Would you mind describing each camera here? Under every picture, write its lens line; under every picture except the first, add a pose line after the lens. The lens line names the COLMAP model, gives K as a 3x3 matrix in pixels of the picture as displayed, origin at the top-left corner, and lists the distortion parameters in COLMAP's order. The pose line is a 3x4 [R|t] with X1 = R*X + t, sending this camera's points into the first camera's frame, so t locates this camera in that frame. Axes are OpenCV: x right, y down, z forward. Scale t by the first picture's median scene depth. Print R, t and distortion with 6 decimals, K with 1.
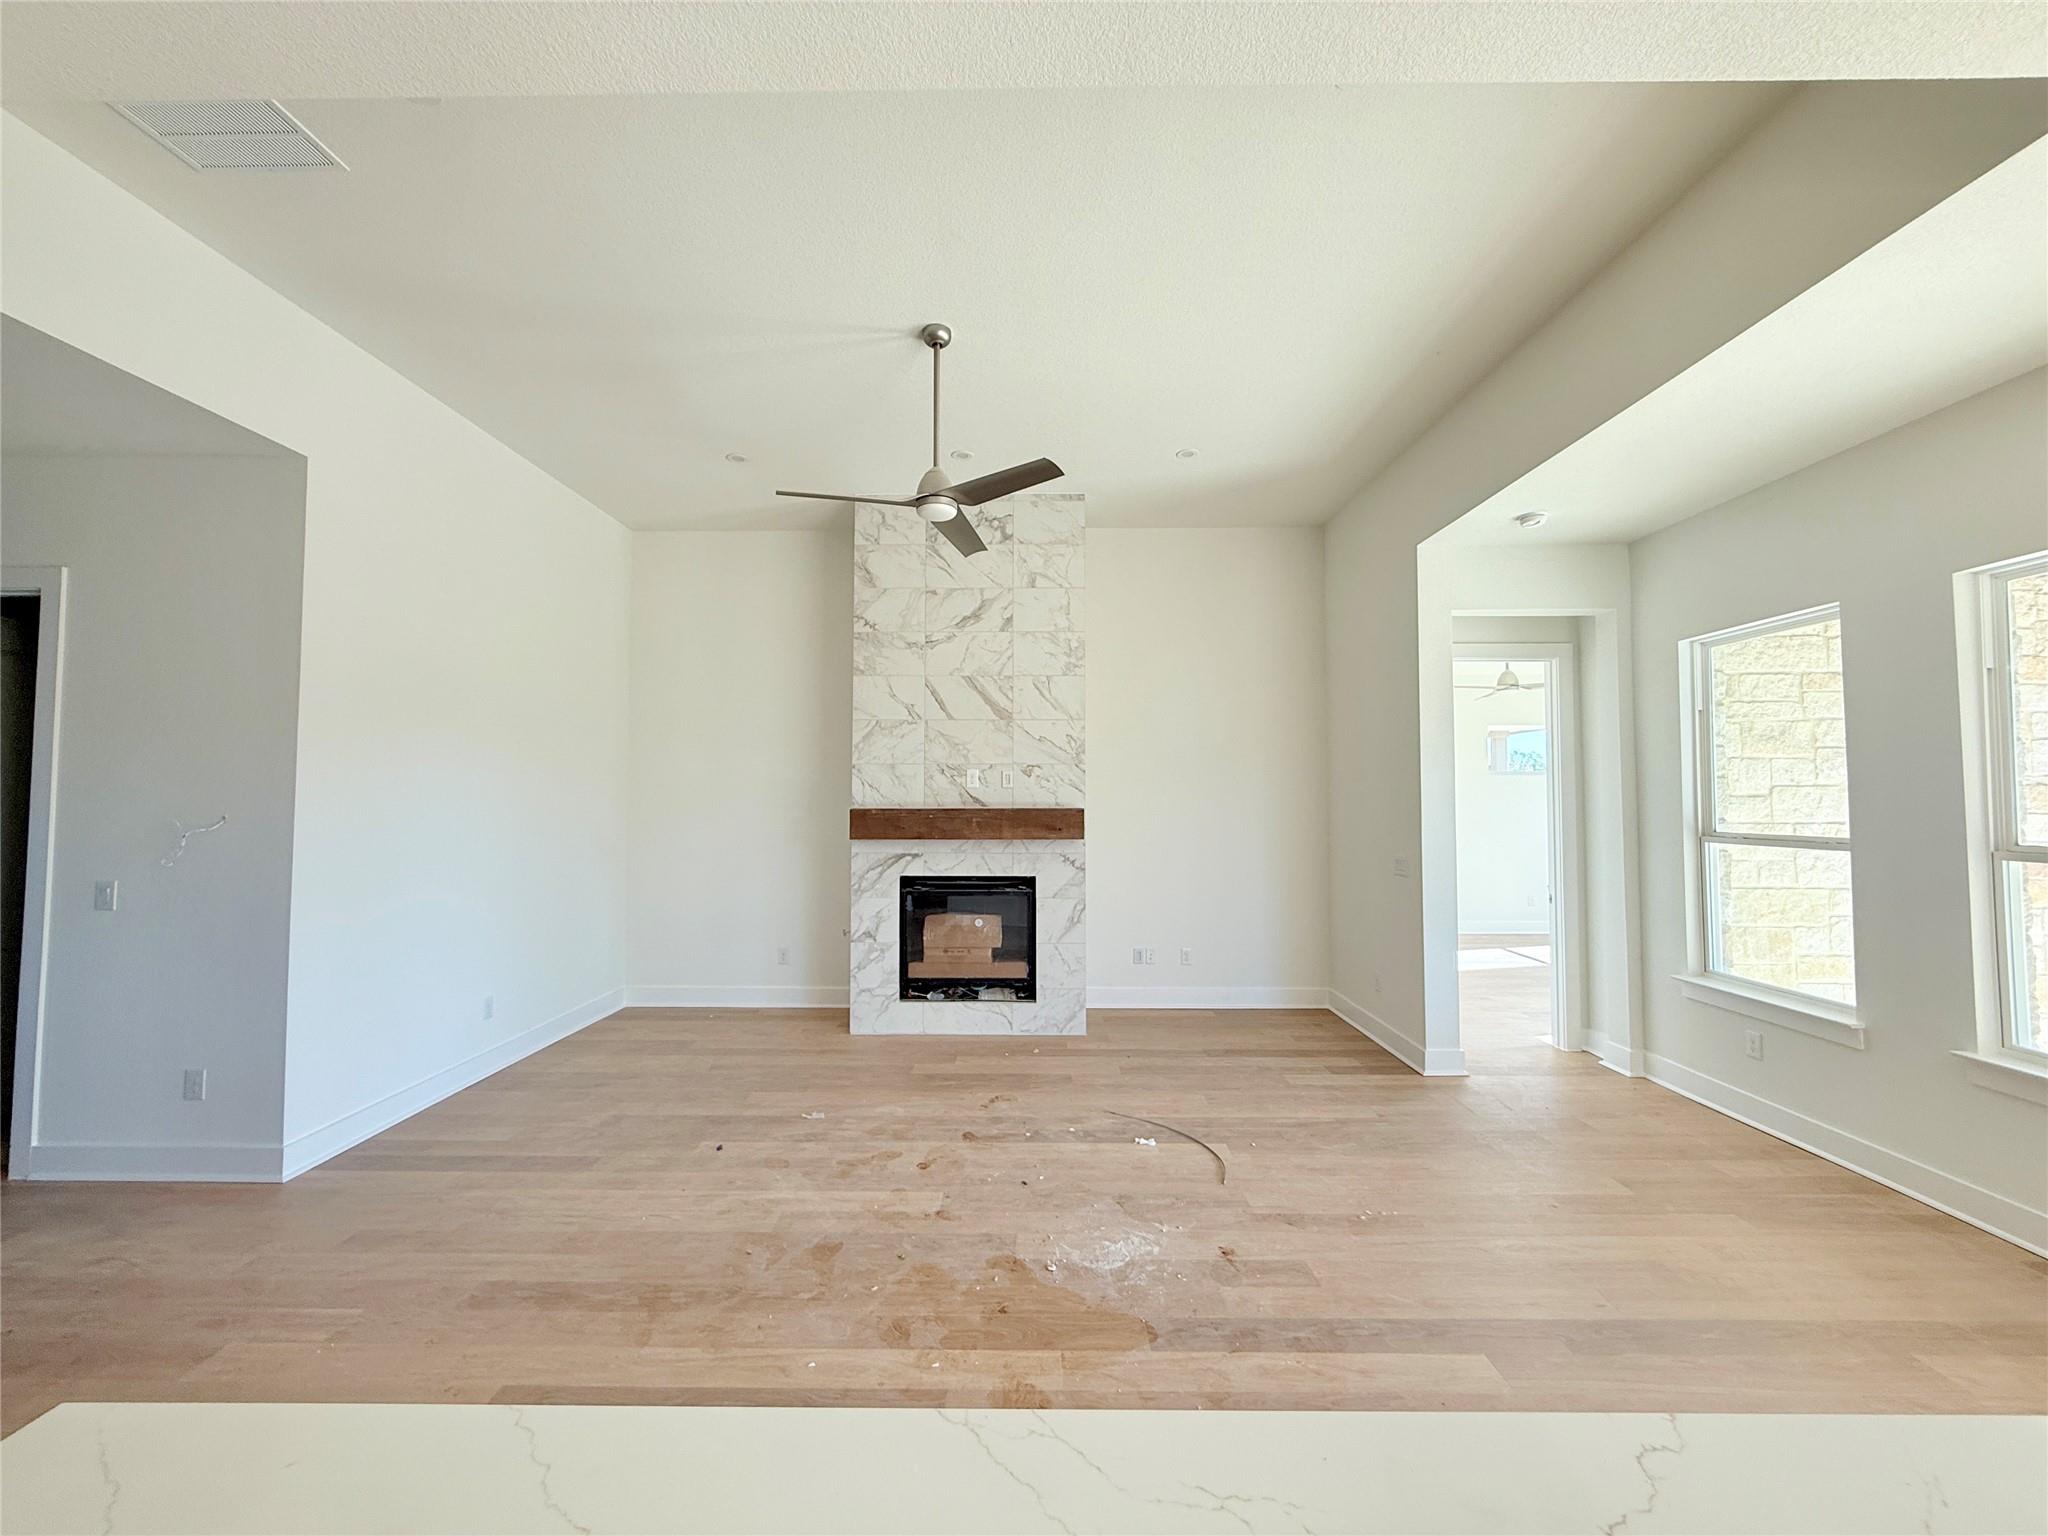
lens RADIAL K [[816.2, 0, 1016.1], [0, 816.2, 765.5], [0, 0, 1]] dist [-0.000030, -0.000270]
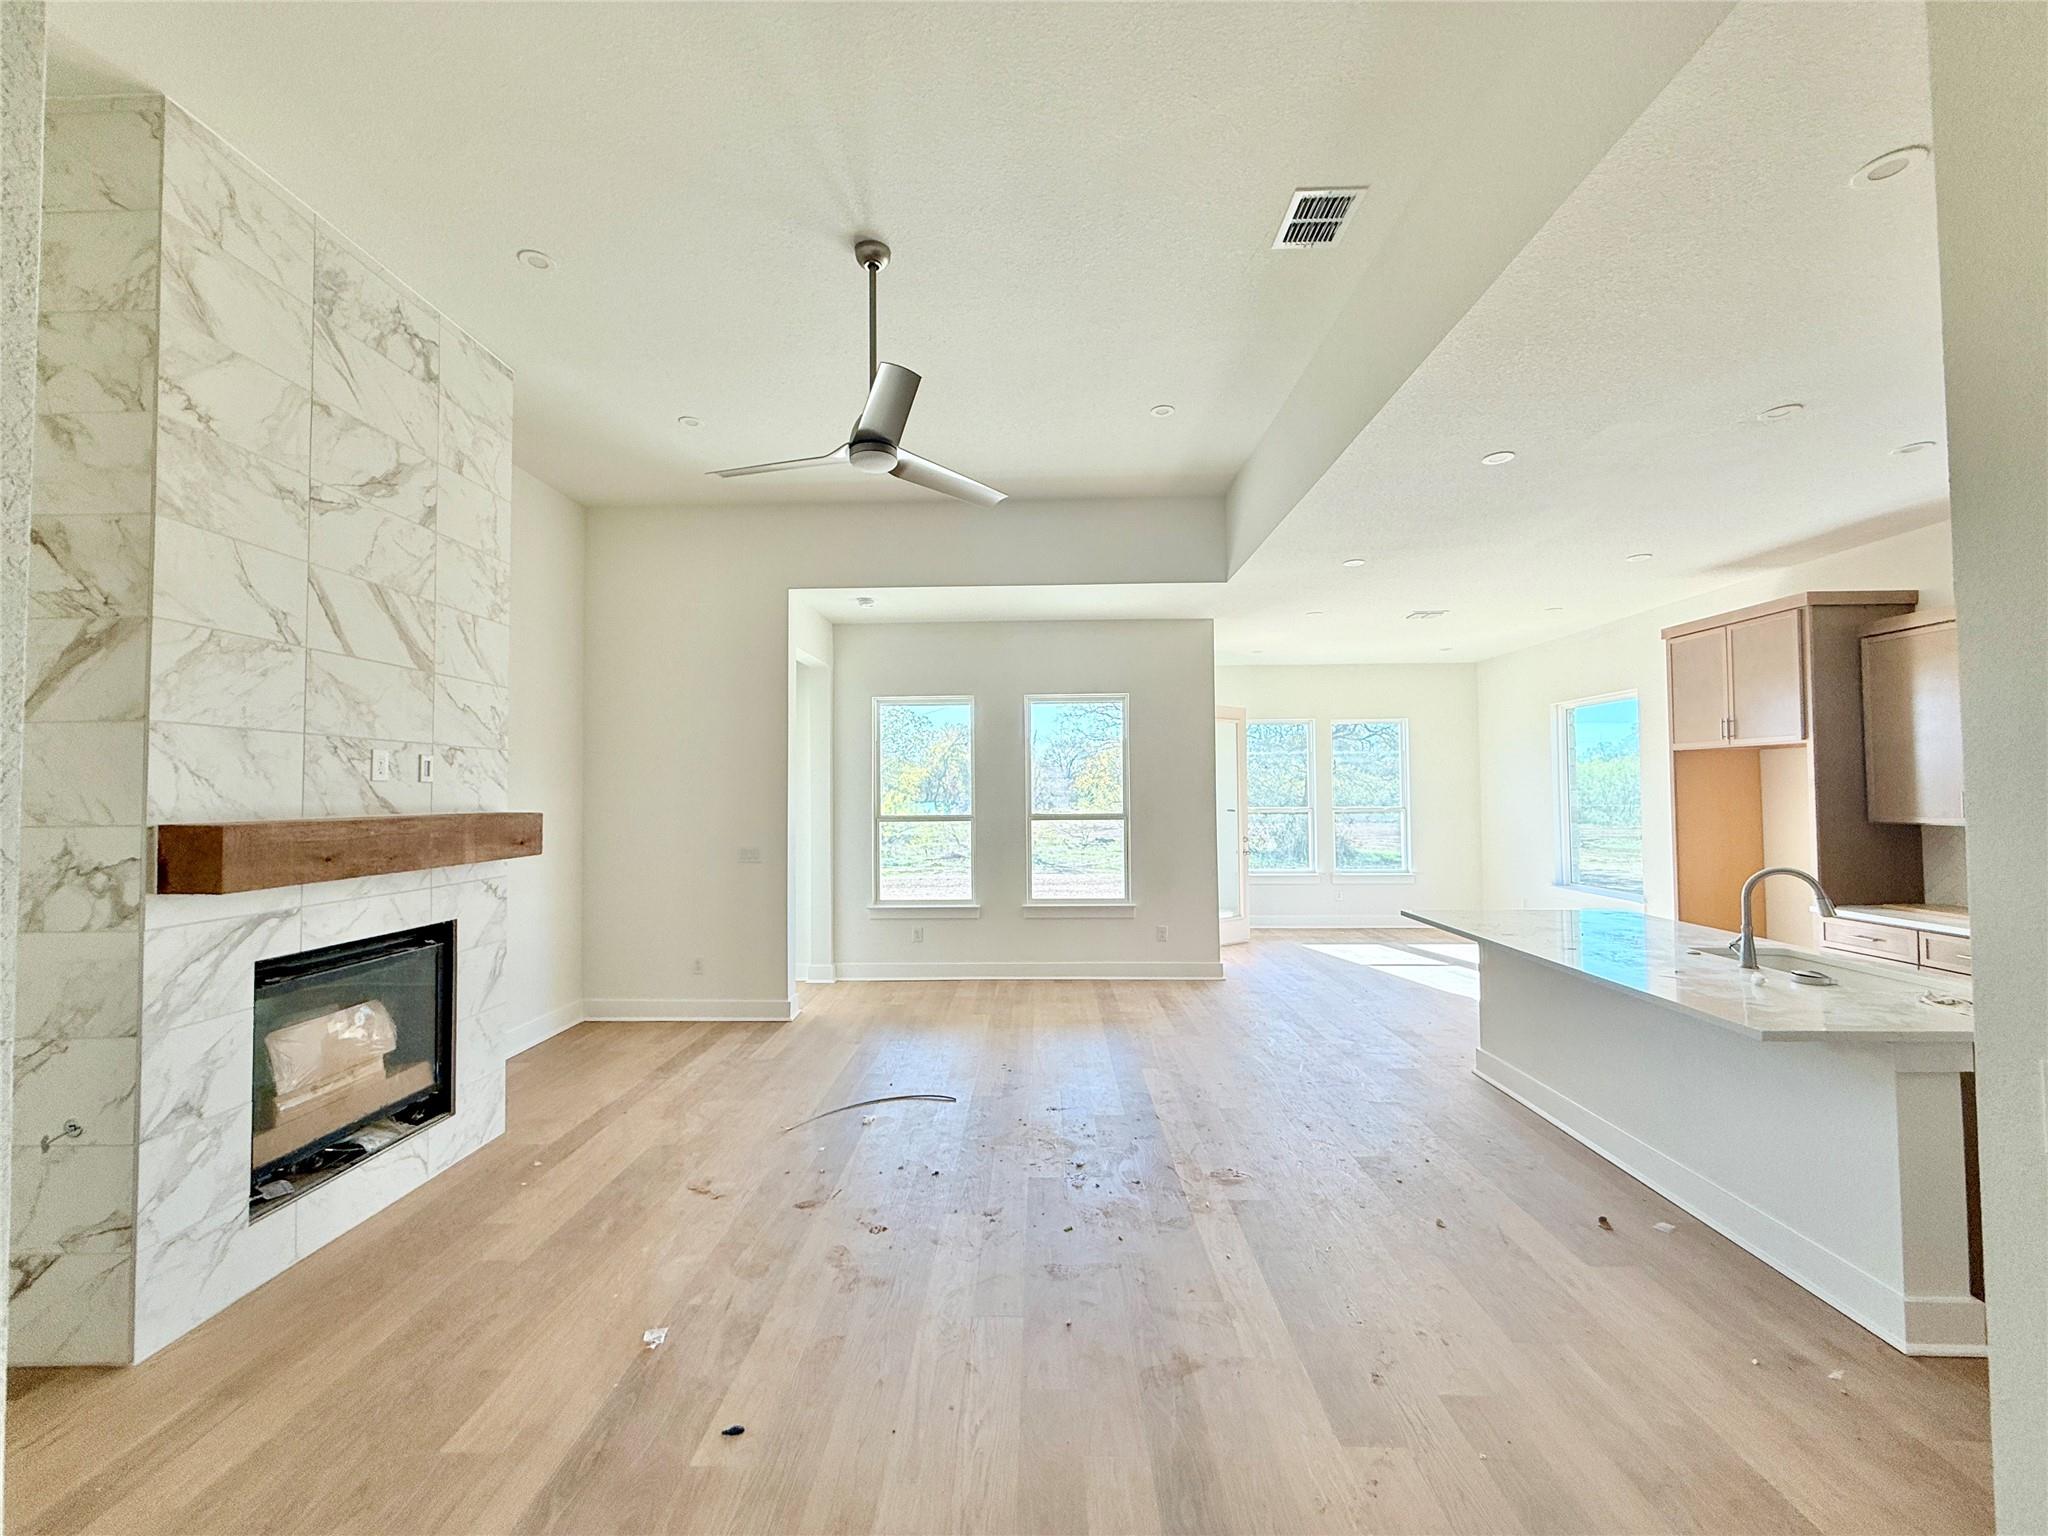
lens RADIAL K [[816.2, 0, 1017.0], [0, 816.2, 768.5], [0, 0, 1]] dist [-0.000030, -0.000270]
pose [[0.015717, 0.031709, 0.999374, -0.731314], [-0.031680, 0.999011, -0.031200, 0.025979], [-0.999374, -0.031170, 0.016706, 0.643712]]
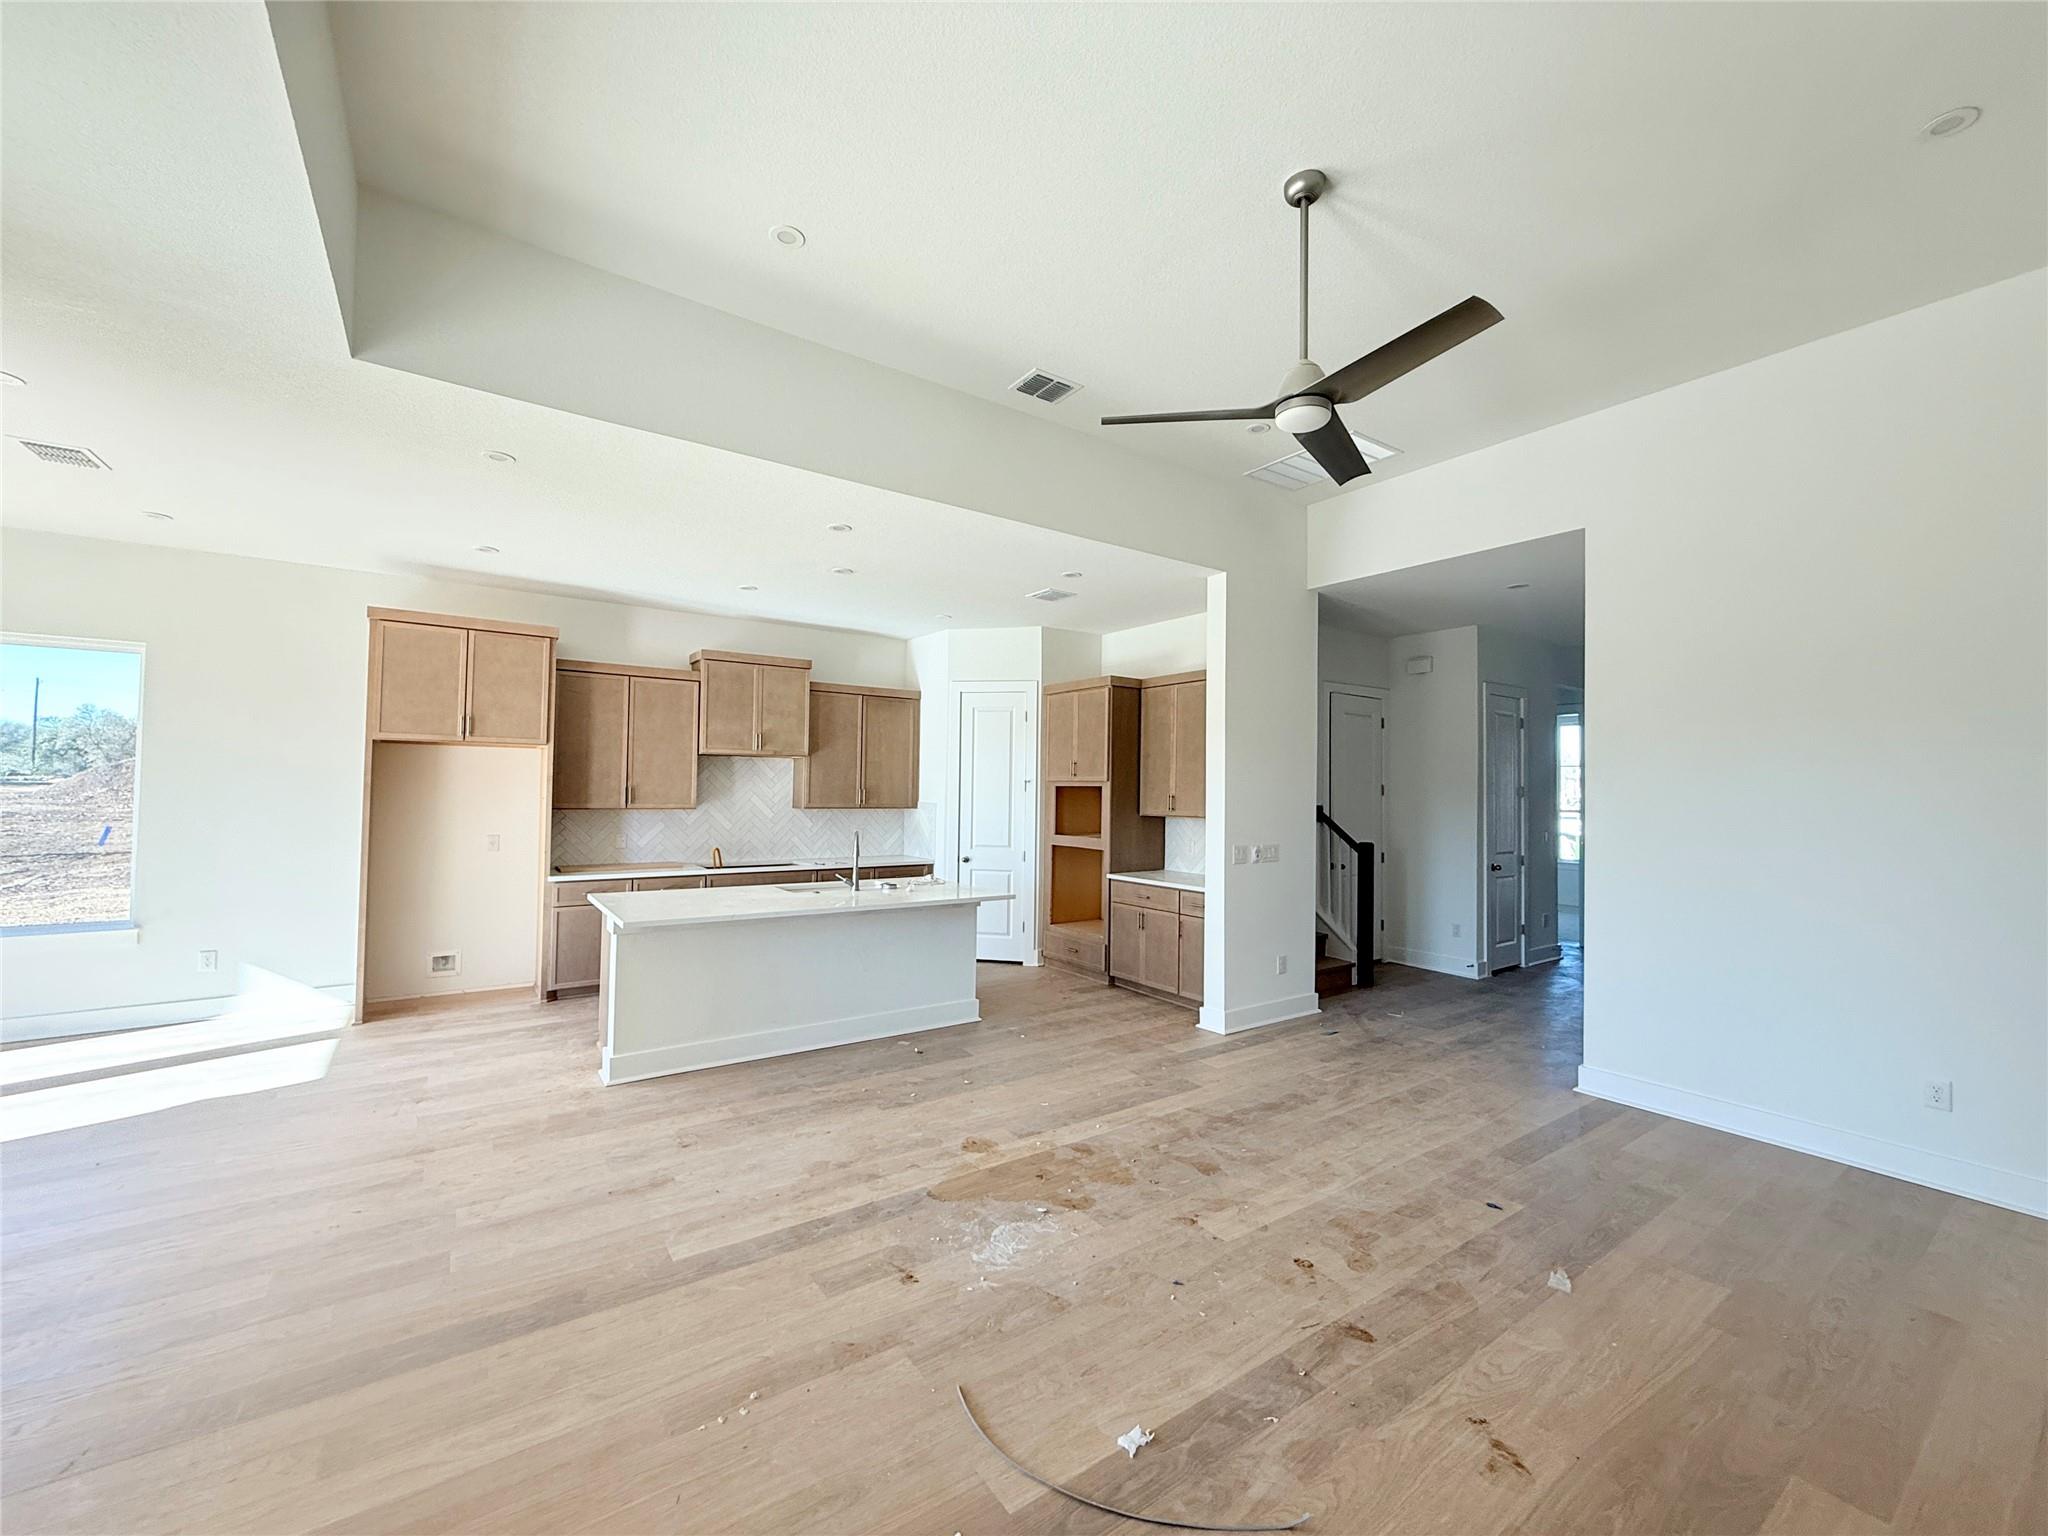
lens RADIAL K [[816.2, 0, 1017.0], [0, 816.2, 770.6], [0, 0, 1]] dist [-0.000030, -0.000270]
pose [[-0.813083, -0.025463, -0.581591, 0.432138], [0.009271, 0.998350, -0.056670, 0.046450], [0.582074, -0.051470, -0.811505, 1.126168]]
